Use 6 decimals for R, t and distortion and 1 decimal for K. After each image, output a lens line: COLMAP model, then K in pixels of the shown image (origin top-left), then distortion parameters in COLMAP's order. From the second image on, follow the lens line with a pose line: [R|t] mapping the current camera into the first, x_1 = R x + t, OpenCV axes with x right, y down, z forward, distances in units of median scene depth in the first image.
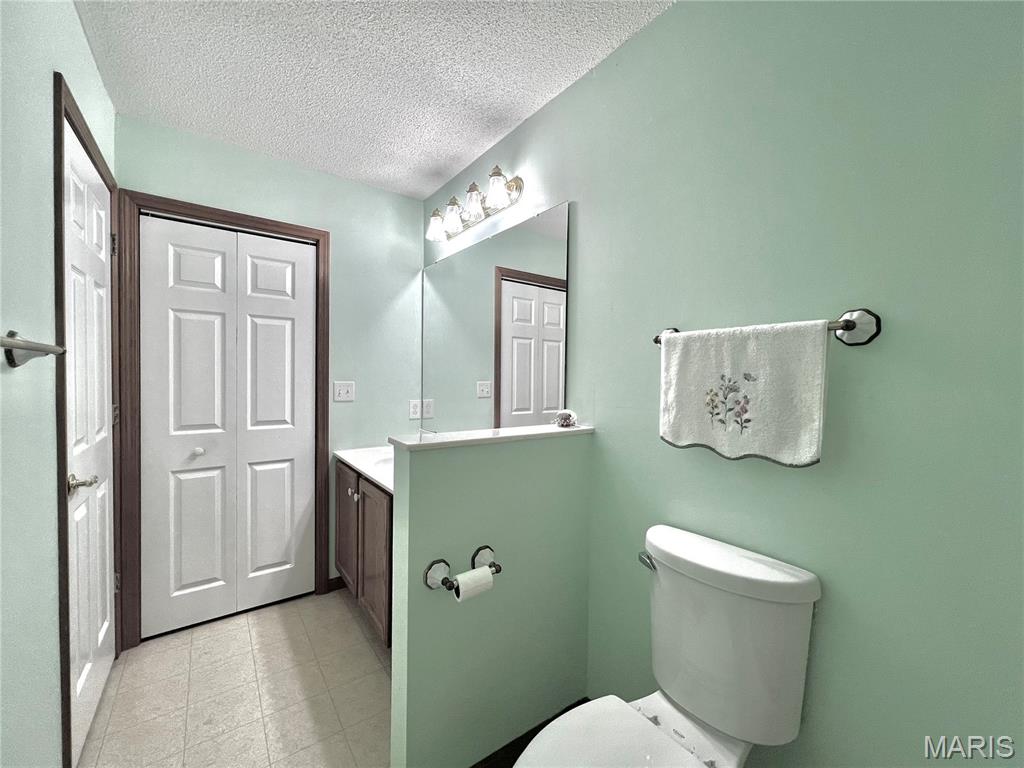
lens RADIAL K [[411.3, 0, 509.2], [0, 411.3, 385.0], [0, 0, 1]] dist [-0.000418, -0.000008]
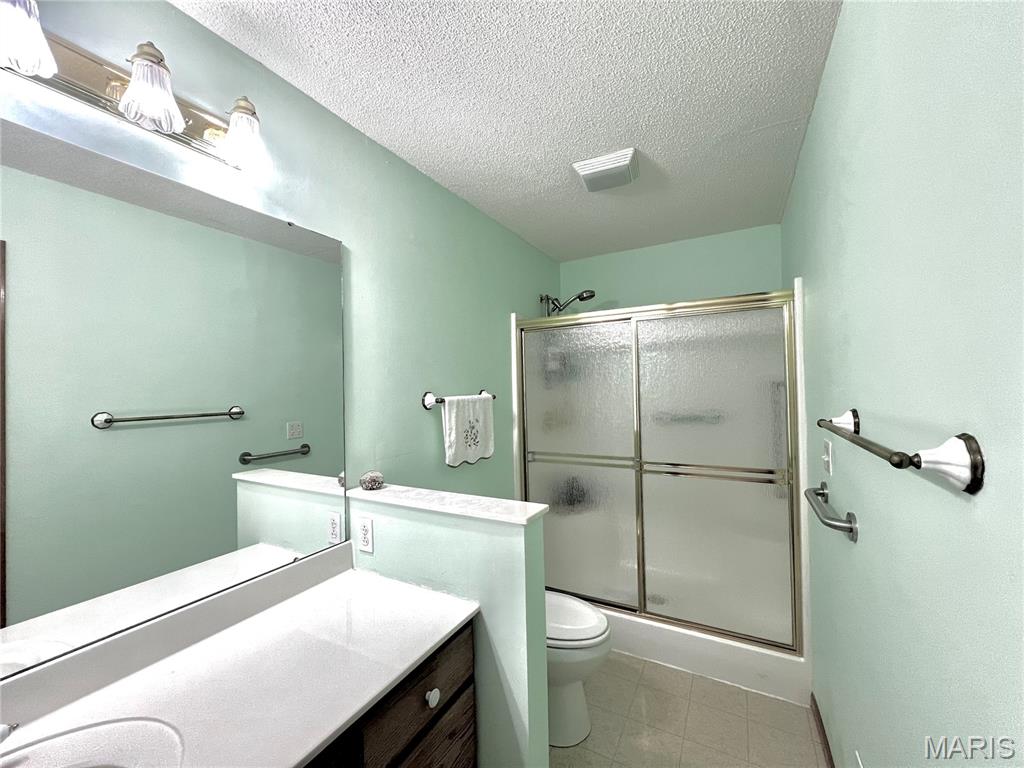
lens RADIAL K [[411.3, 0, 509.5], [0, 411.3, 383.4], [0, 0, 1]] dist [-0.000418, -0.000008]
pose [[-0.429750, 0.005508, 0.902931, -1.237066], [0.039895, 0.999121, 0.012893, -0.208202], [-0.902066, 0.041564, -0.429592, 1.609524]]
